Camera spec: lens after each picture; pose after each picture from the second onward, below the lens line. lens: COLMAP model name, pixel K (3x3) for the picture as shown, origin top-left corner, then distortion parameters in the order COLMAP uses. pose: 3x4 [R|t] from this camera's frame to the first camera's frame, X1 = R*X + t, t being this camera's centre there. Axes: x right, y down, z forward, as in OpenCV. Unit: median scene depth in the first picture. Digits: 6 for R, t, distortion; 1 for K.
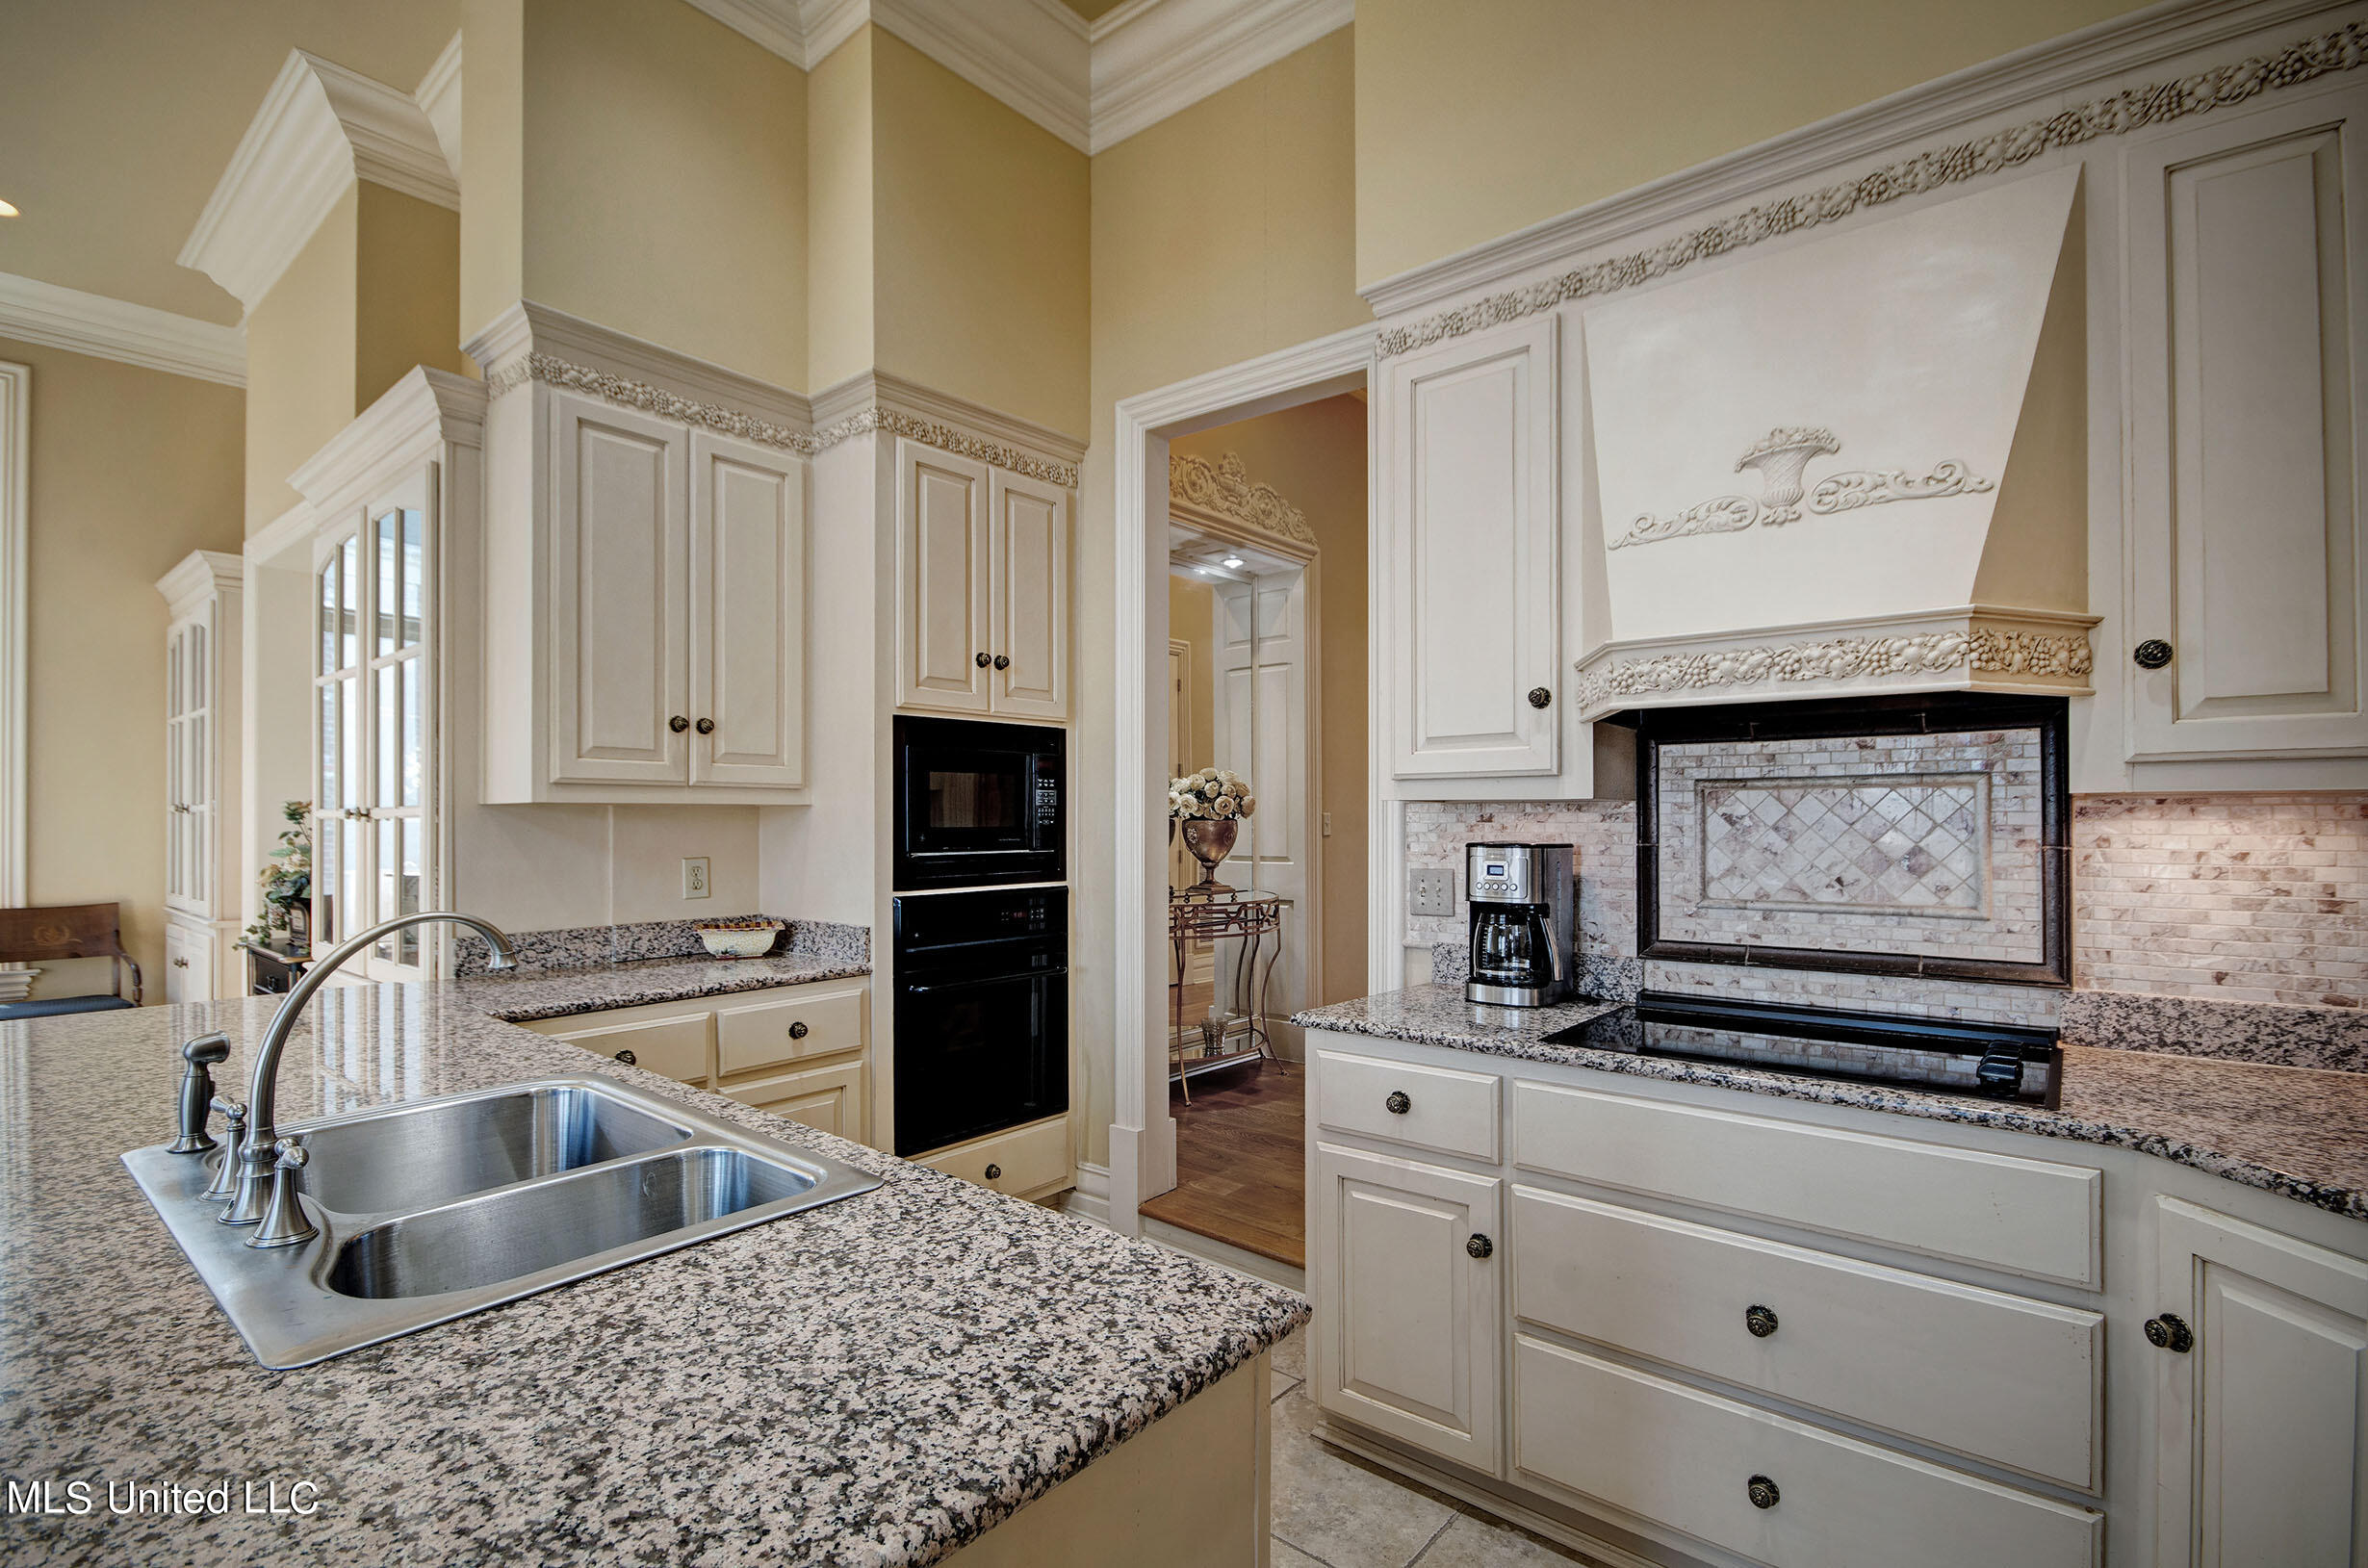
lens RADIAL K [[1085.8, 0, 1191.0], [0, 1085.8, 812.1], [0, 0, 1]] dist [0.005798, -0.006347]
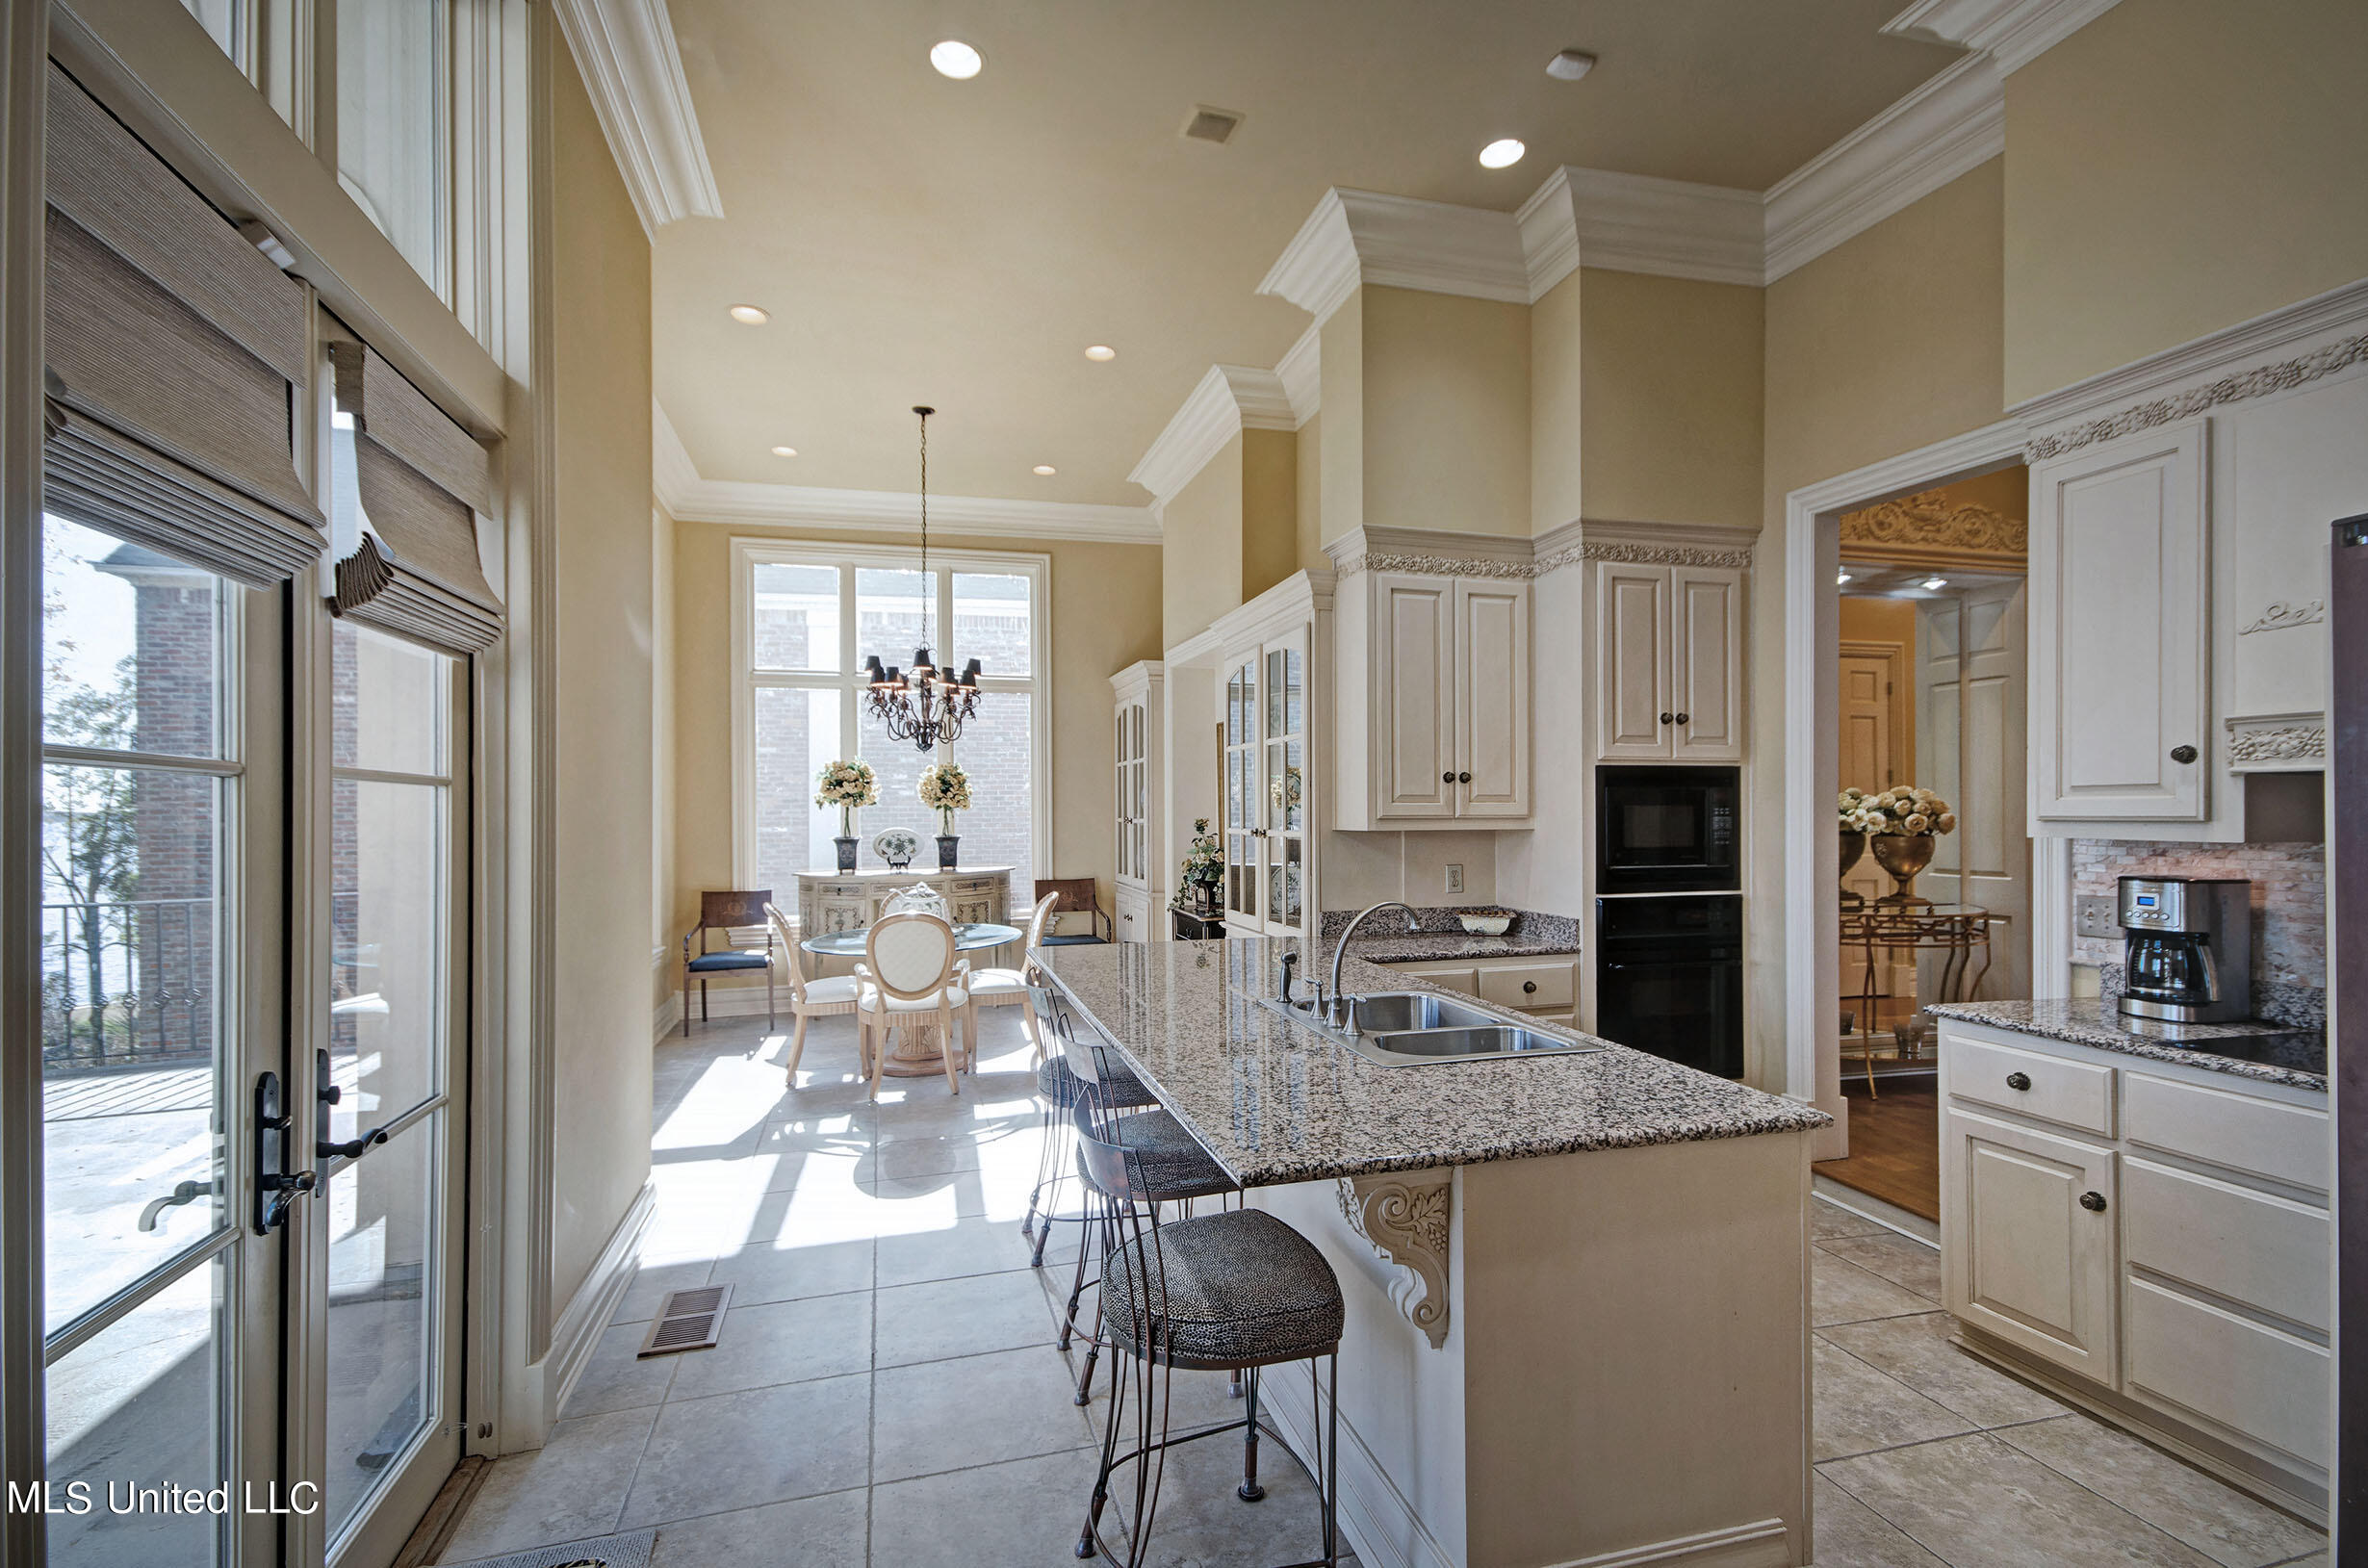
lens RADIAL K [[1094.5, 0, 1192.3], [0, 1094.5, 810.2], [0, 0, 1]] dist [0.032732, -0.007098]
pose [[0.823358, -0.001861, -0.567519, 0.098203], [0.006430, 0.999961, 0.006050, -0.046310], [0.567485, -0.008630, 0.823338, -0.449765]]
